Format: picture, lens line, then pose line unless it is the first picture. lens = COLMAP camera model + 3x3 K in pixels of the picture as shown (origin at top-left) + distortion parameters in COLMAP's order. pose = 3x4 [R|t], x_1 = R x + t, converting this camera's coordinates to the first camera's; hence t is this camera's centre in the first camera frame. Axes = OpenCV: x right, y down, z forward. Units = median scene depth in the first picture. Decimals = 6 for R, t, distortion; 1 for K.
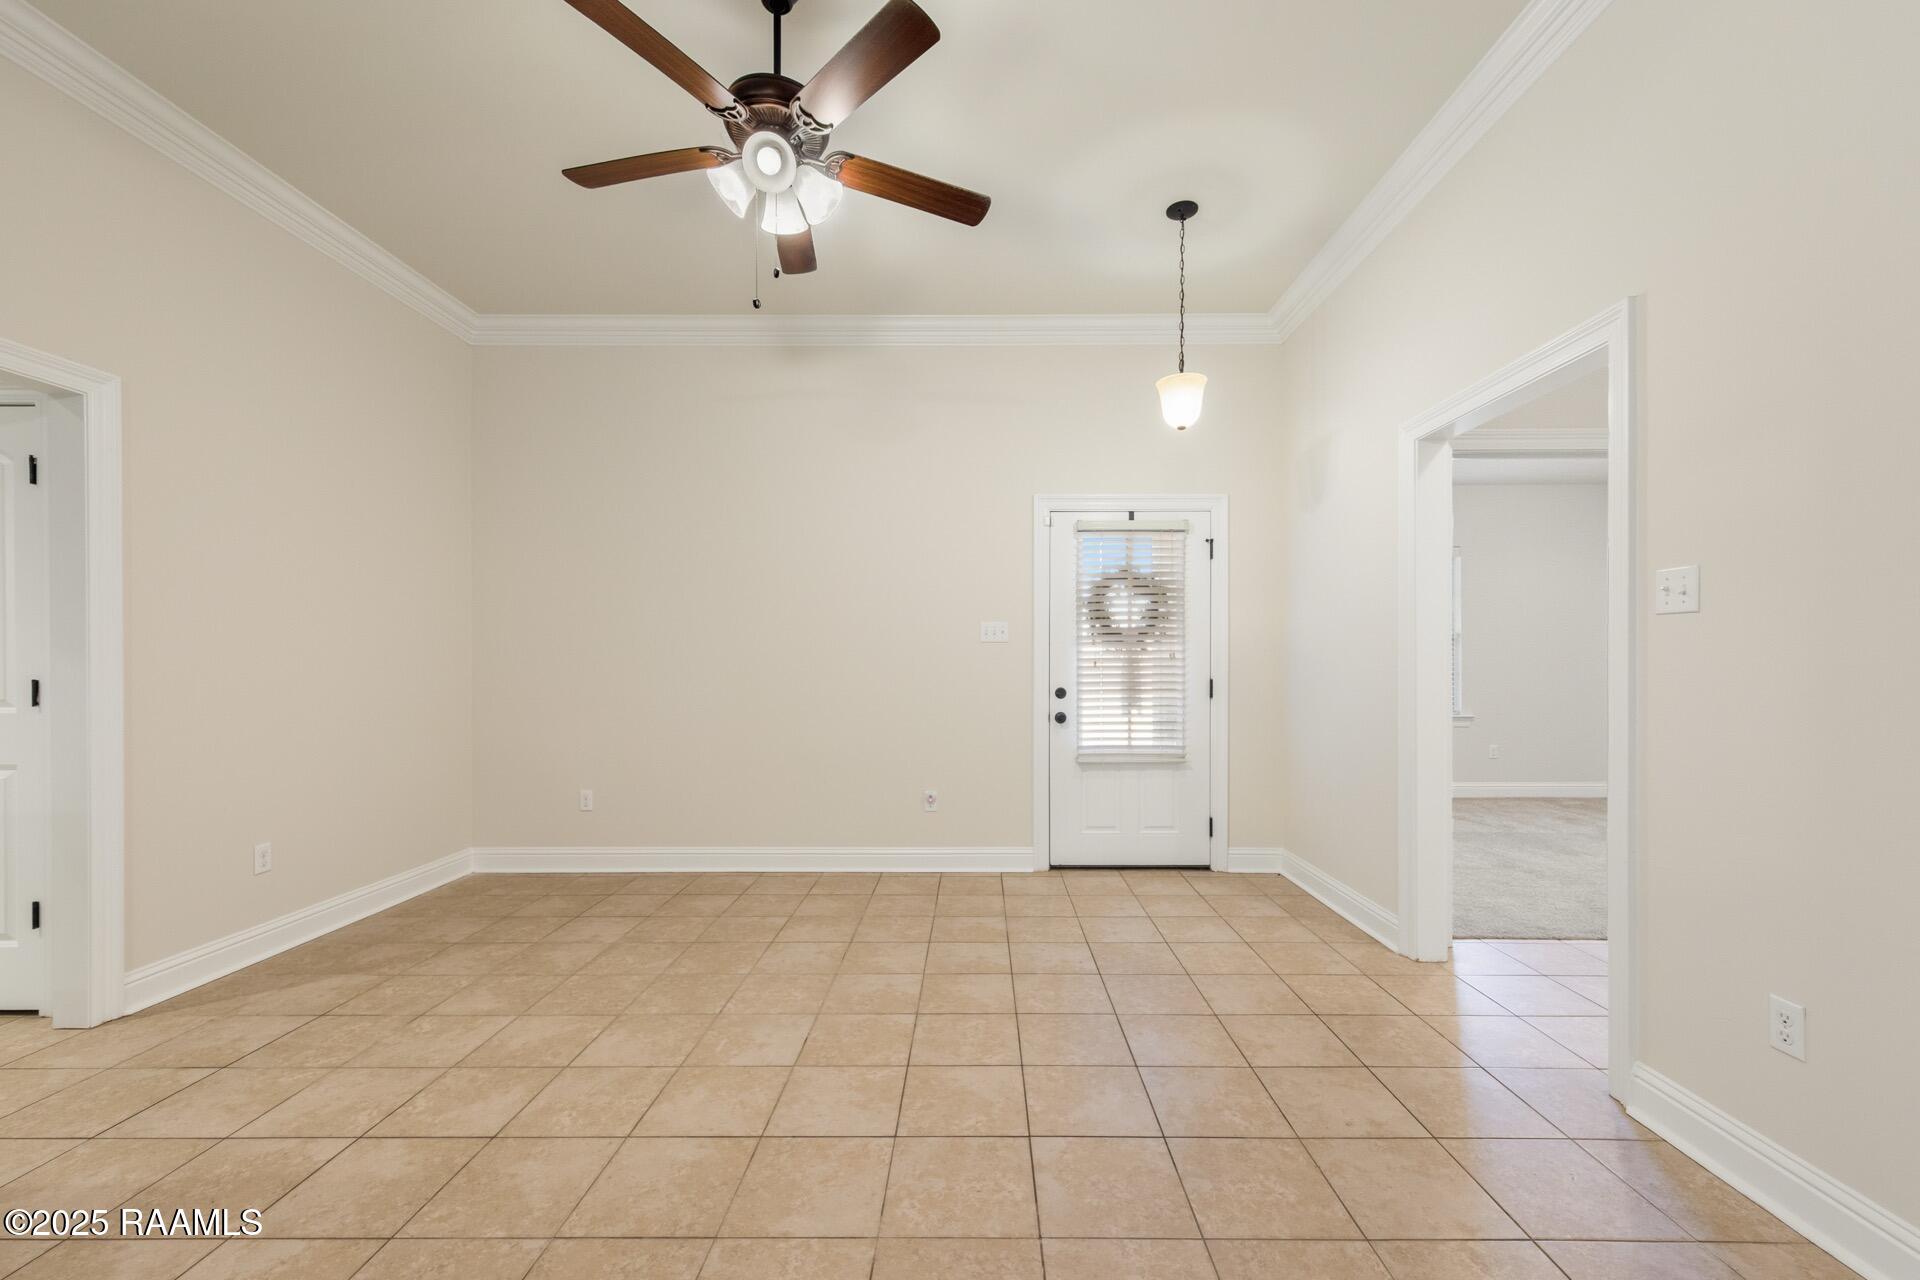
lens RADIAL K [[765.3, 0, 974.8], [0, 765.3, 667.5], [0, 0, 1]] dist [0.003715, 0.000163]
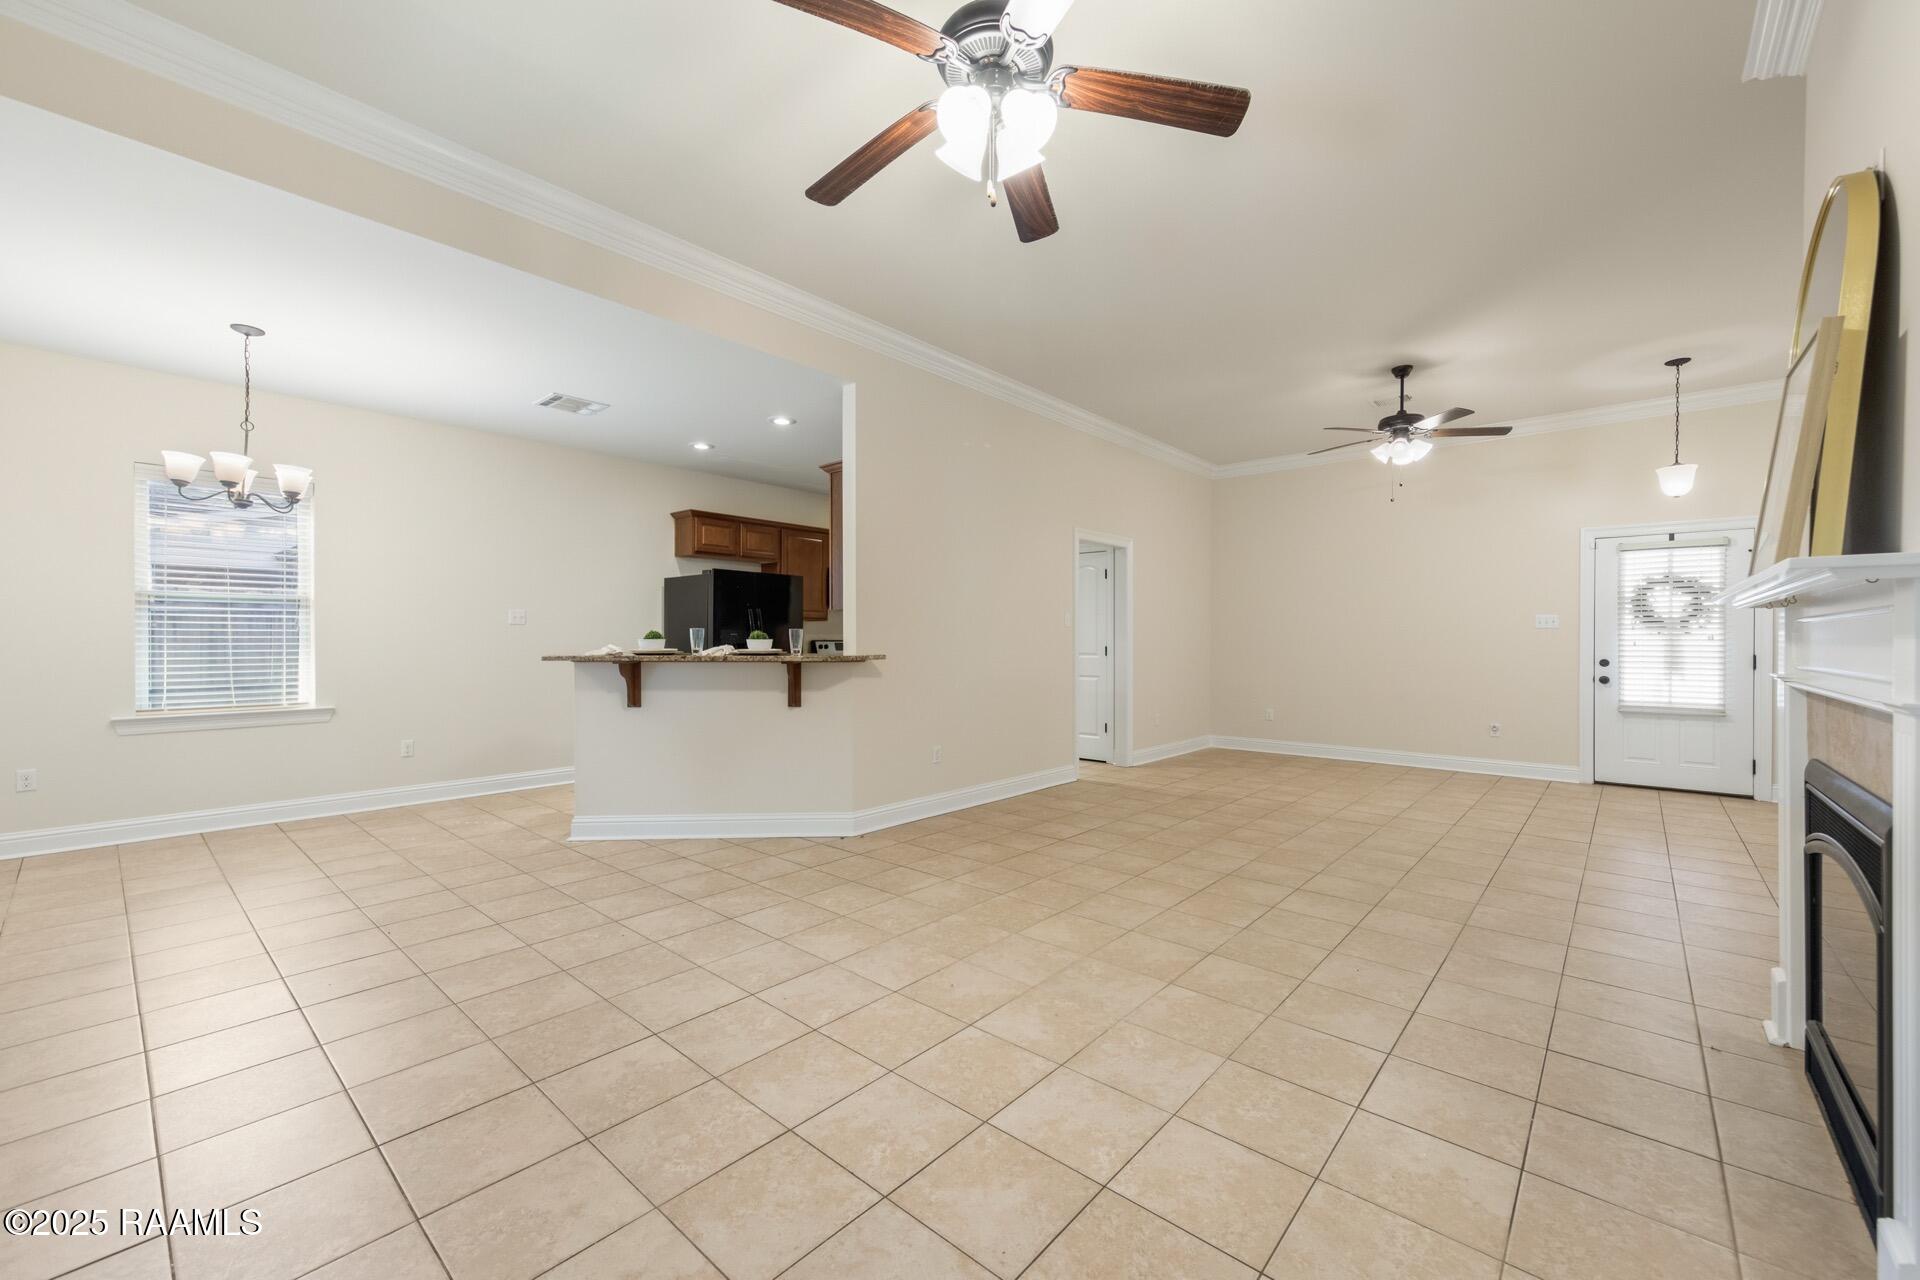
lens RADIAL K [[761.1, 0, 962.2], [0, 761.1, 640.8], [0, 0, 1]] dist [0.009642, -0.000200]
pose [[0.754099, 0.004217, -0.656748, 0.194659], [-0.007058, 0.999974, -0.001683, 0.003021], [0.656723, 0.005904, 0.754109, -1.186115]]
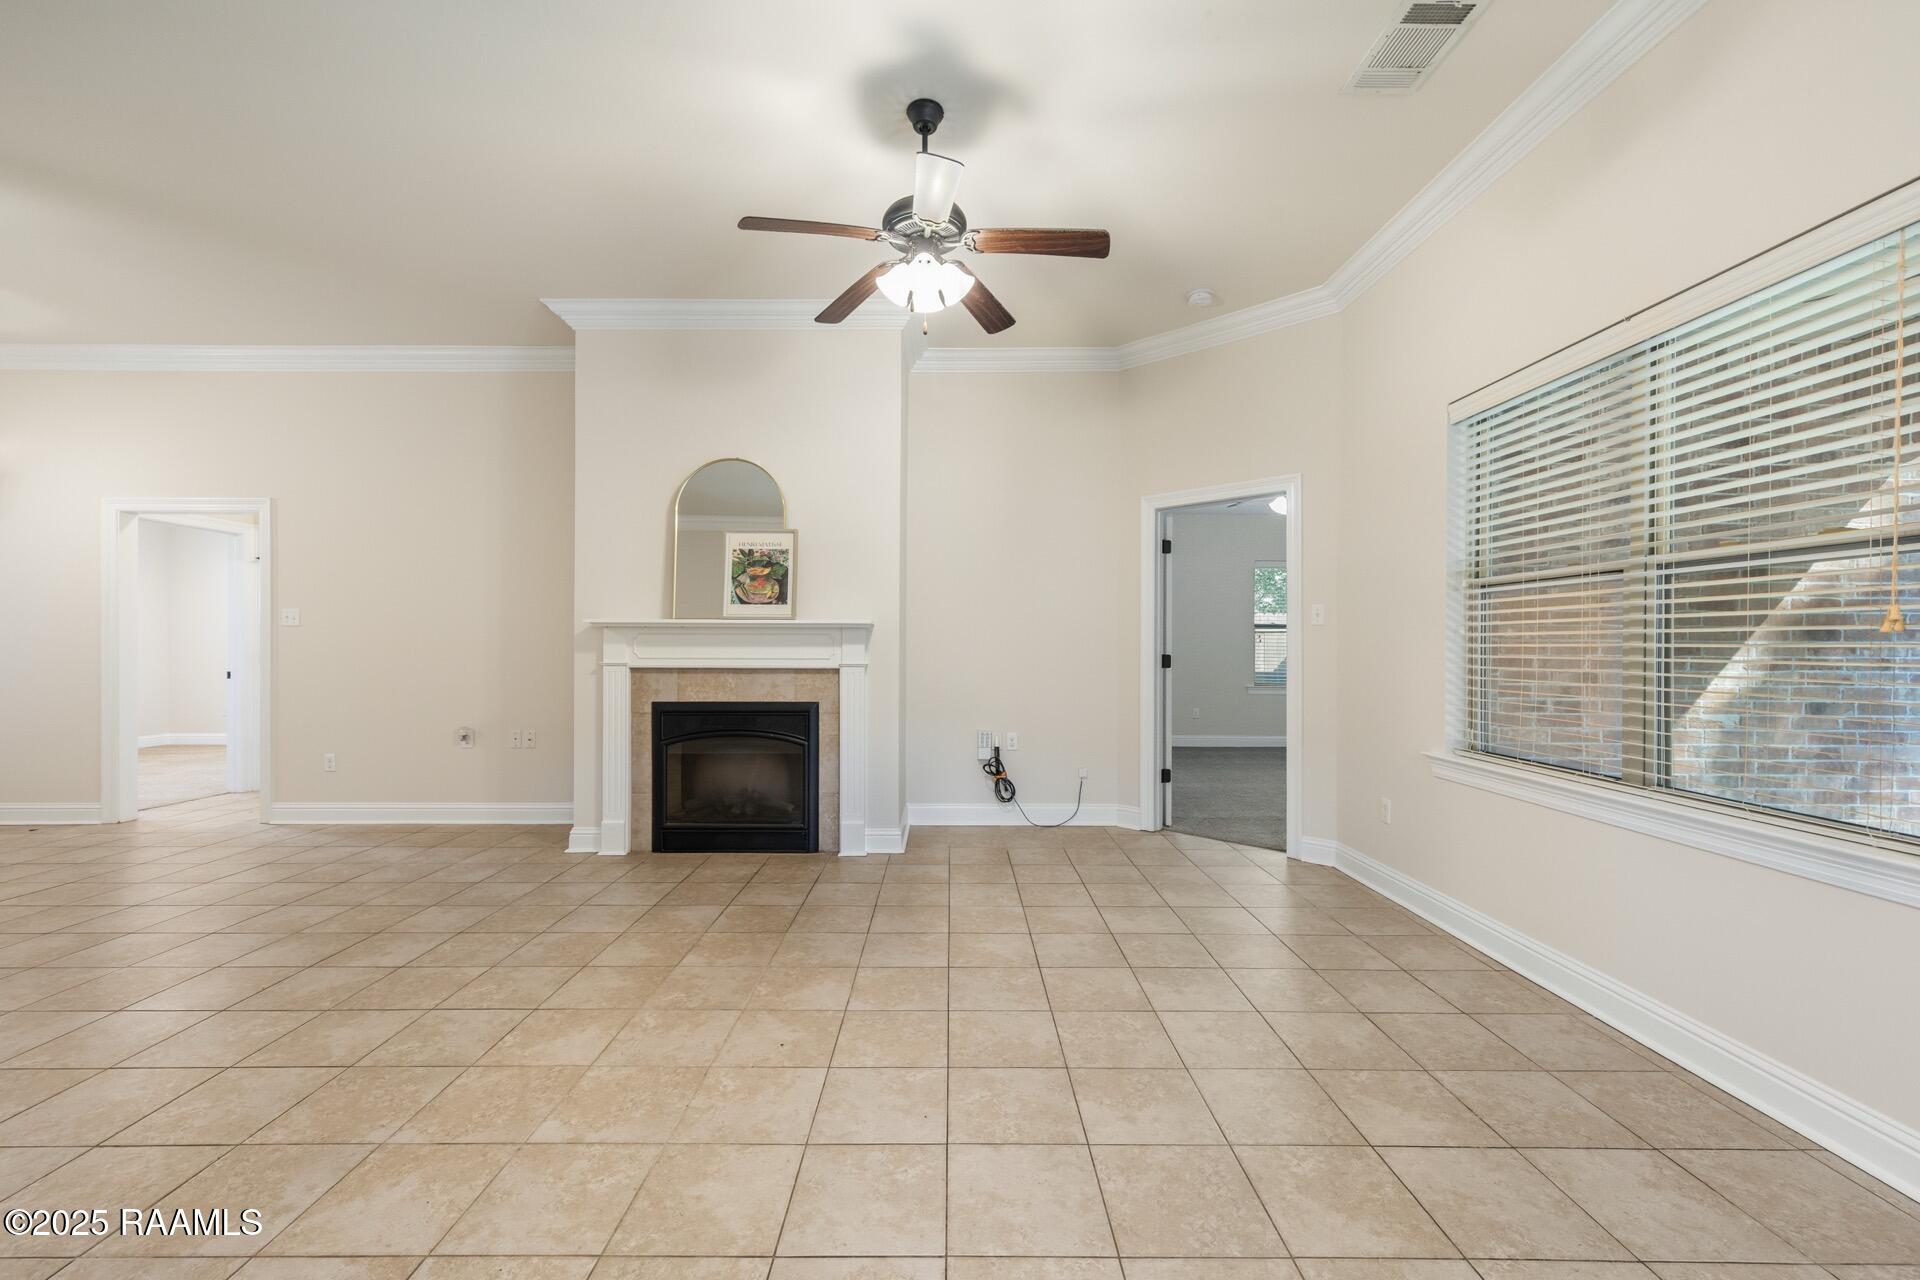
lens RADIAL K [[769.0, 0, 952.0], [0, 769.0, 646.6], [0, 0, 1]] dist [0.003788, 0.000106]
pose [[-0.003757, -0.000912, 0.999993, -1.024973], [0.003034, 0.999995, 0.000923, 0.001994], [-0.999988, 0.003038, -0.003754, -0.744248]]
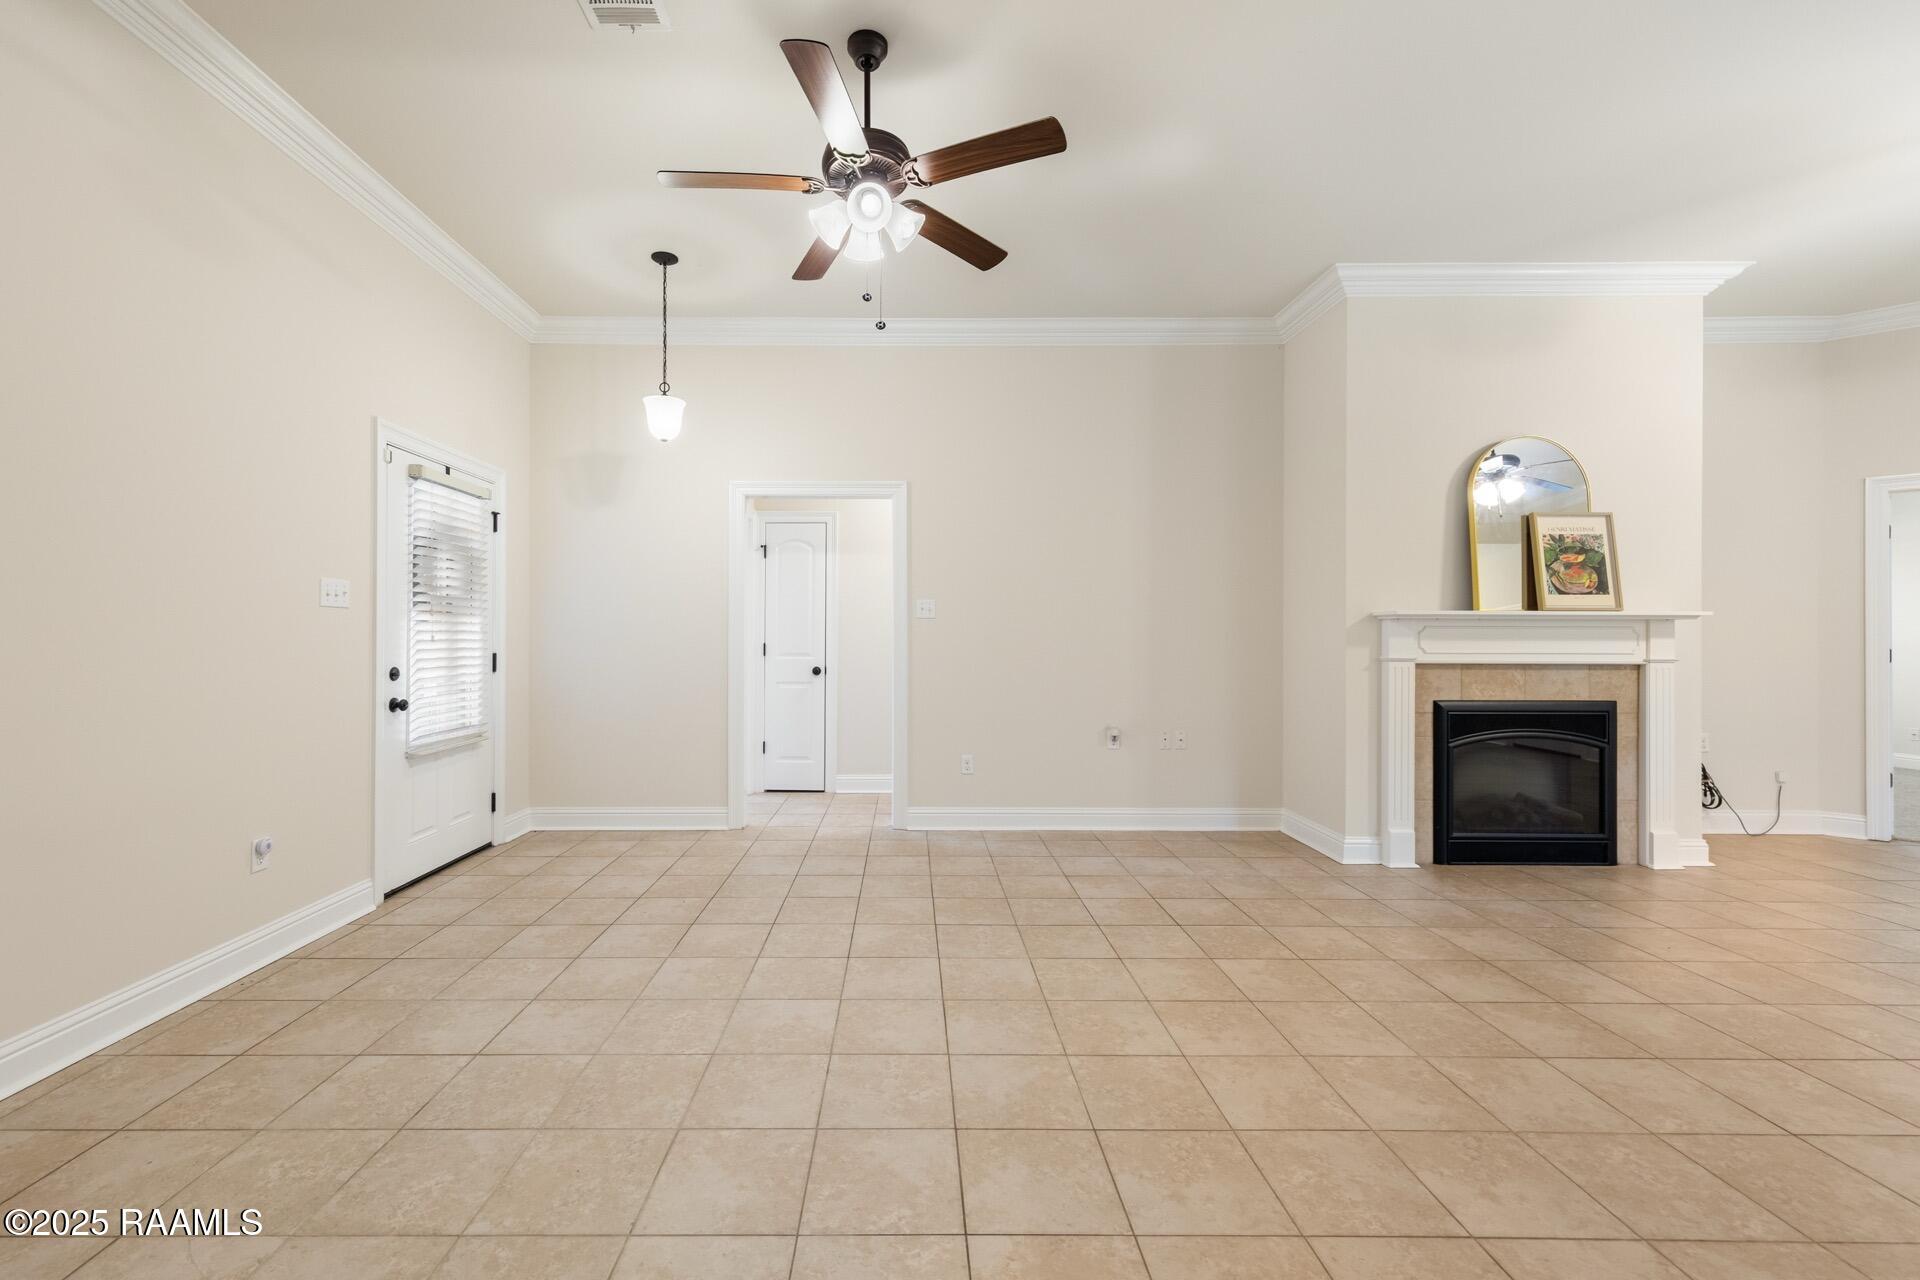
lens RADIAL K [[785.8, 0, 910.4], [0, 785.8, 635.4], [0, 0, 1]] dist [0.006563, 0.000213]
pose [[-0.007101, 0.003414, 0.999969, -0.940658], [0.002027, 0.999992, -0.003400, -0.003796], [-0.999973, 0.002003, -0.007108, 0.615205]]
